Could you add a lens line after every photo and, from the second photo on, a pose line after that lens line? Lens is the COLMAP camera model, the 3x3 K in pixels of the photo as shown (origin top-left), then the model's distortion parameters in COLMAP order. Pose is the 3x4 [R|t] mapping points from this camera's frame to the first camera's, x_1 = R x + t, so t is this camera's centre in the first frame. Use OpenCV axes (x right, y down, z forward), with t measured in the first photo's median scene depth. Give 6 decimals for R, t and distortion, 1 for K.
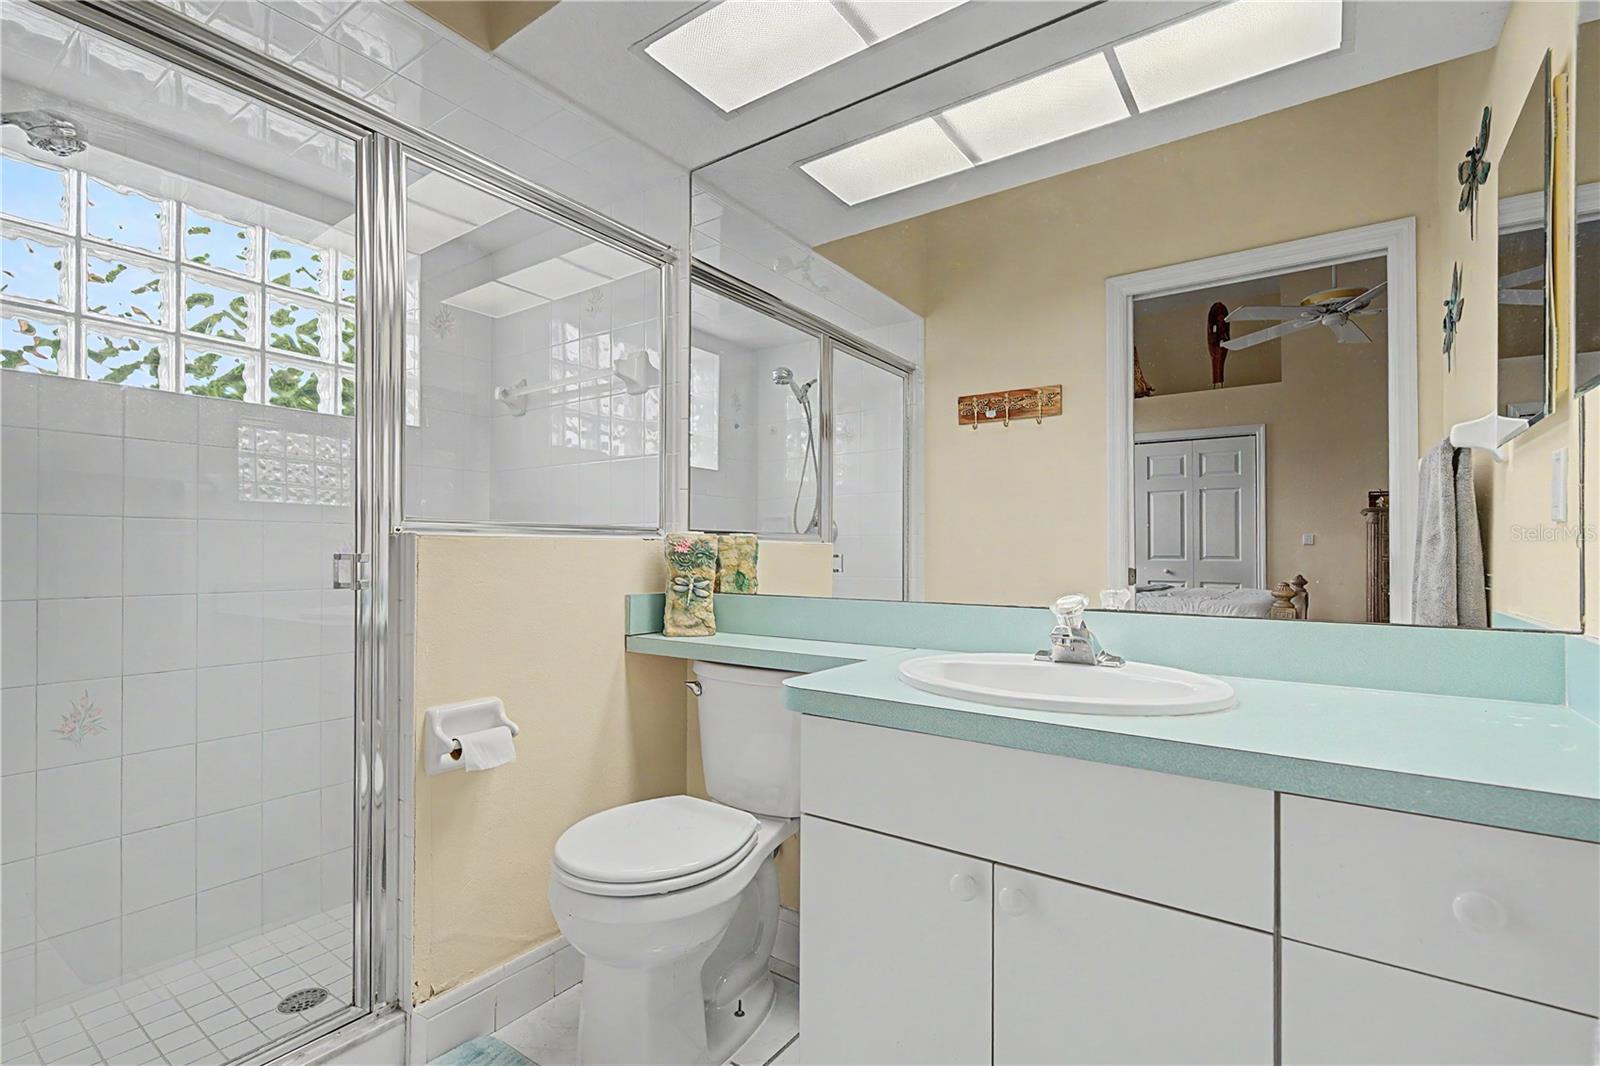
lens RADIAL K [[731.1, 0, 797.2], [0, 731.1, 524.6], [0, 0, 1]] dist [0.001325, -0.000029]
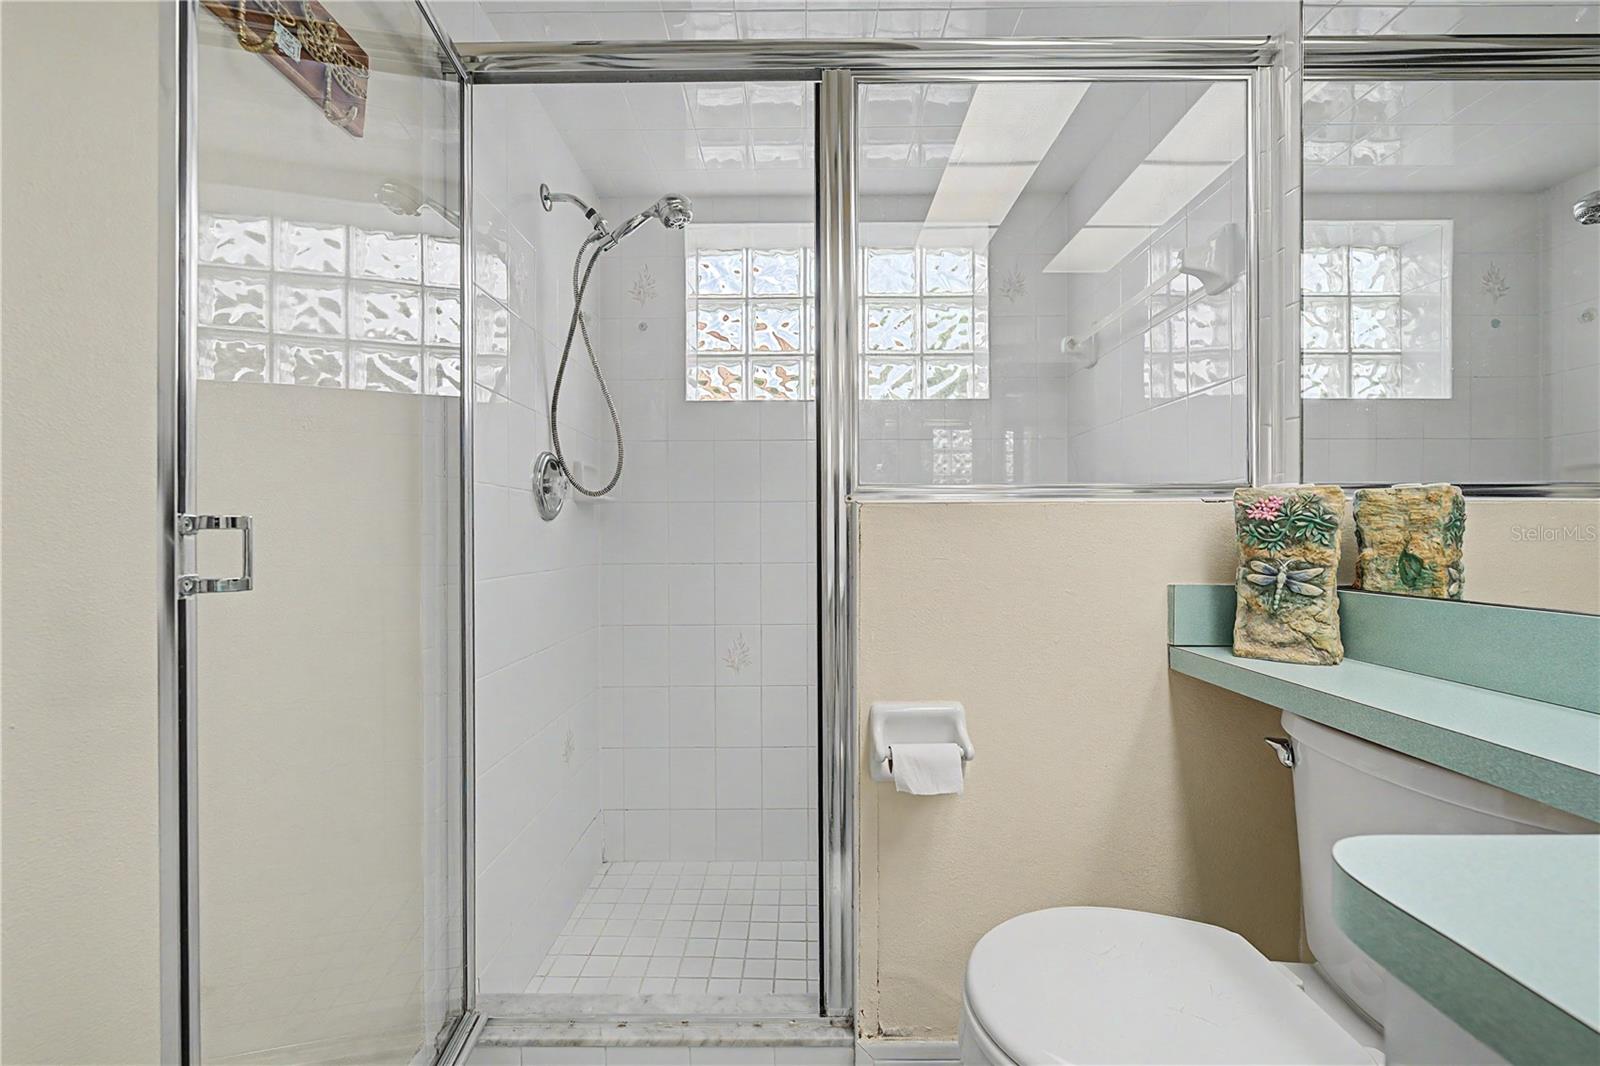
lens RADIAL K [[651.8, 0, 800.0], [0, 651.8, 533.0], [0, 0, 1]] dist [-0.001828, -0.000037]
pose [[0.572809, -0.007184, -0.819658, 0.062046], [0.036735, 0.999182, 0.016915, 0.026165], [0.818866, -0.039799, 0.572604, 0.381546]]
